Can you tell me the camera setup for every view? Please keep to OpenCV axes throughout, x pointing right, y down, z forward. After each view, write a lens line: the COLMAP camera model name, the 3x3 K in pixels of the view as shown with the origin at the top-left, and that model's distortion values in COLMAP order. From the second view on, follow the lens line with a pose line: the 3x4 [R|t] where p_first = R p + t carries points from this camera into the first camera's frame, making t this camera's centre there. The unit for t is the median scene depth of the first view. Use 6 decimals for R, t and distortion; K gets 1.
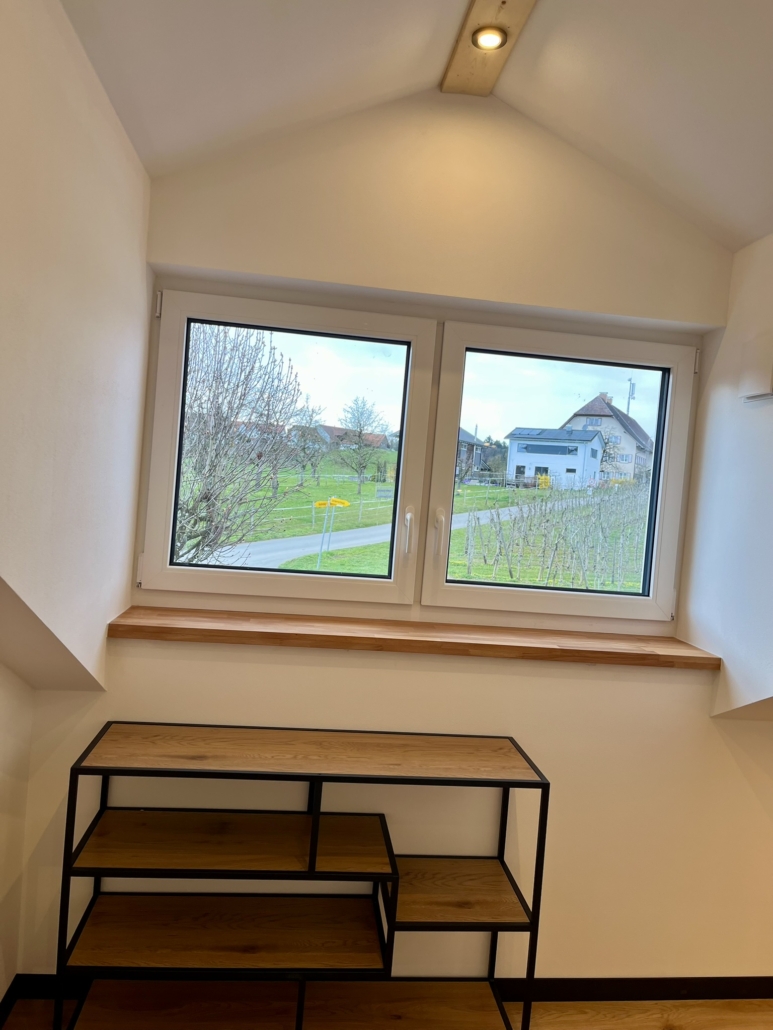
lens RADIAL K [[795.3, 0, 385.3], [0, 795.3, 514.0], [0, 0, 1]] dist [0.041164, -0.064684]
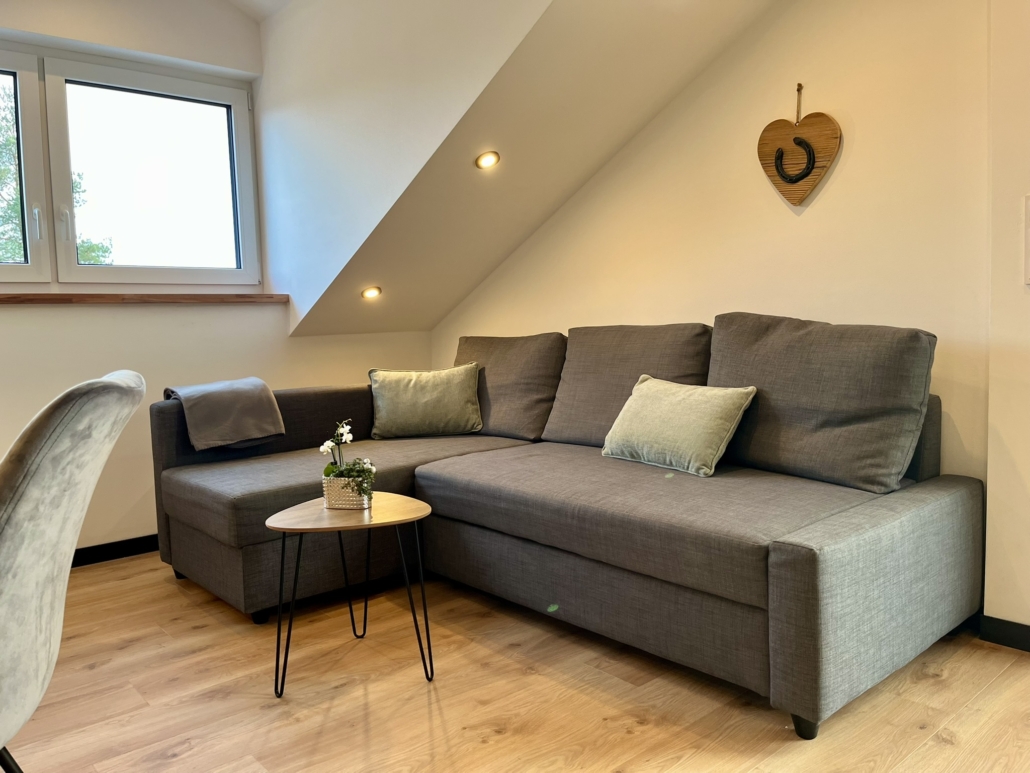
lens RADIAL K [[795.3, 0, 512.5], [0, 795.3, 386.0], [0, 0, 1]] dist [0.041164, -0.064684]
pose [[0.838362, -0.147088, 0.524894, -0.043711], [0.116823, 0.989016, 0.090557, 0.245770], [-0.532448, -0.014600, 0.846337, -0.484682]]
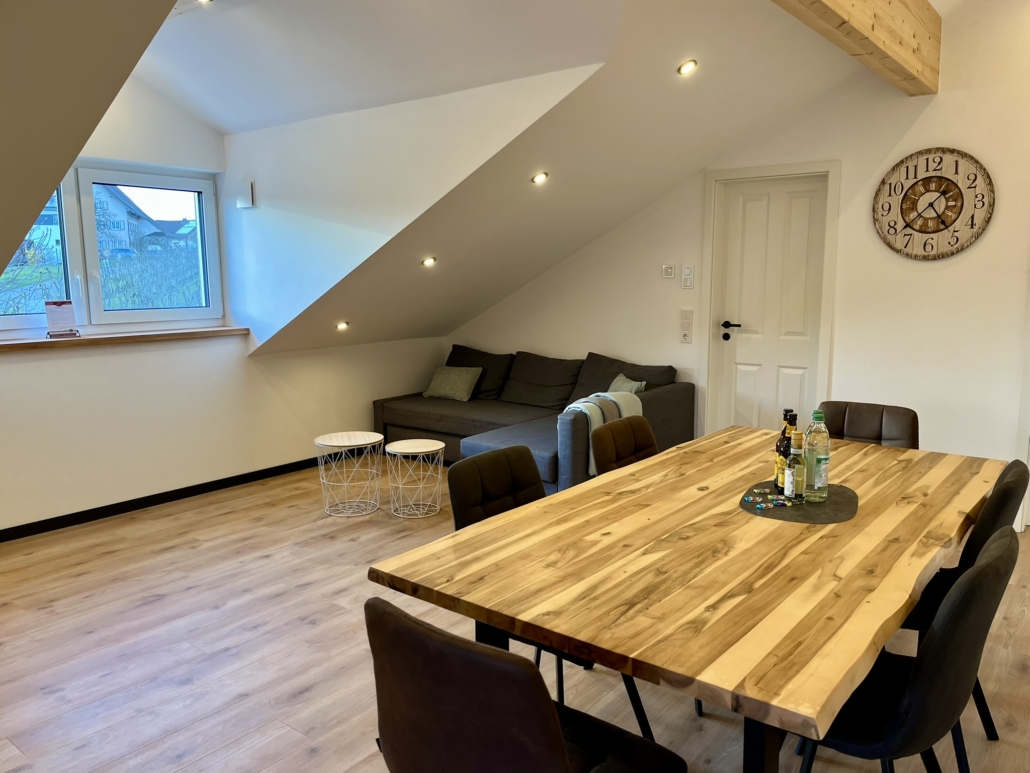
lens RADIAL K [[795.3, 0, 514.6], [0, 795.3, 388.9], [0, 0, 1]] dist [0.041164, -0.064684]
pose [[0.733881, -0.182270, 0.654367, -0.482937], [0.091779, 0.981100, 0.170349, 0.033762], [-0.673049, -0.064959, 0.736740, -1.065780]]
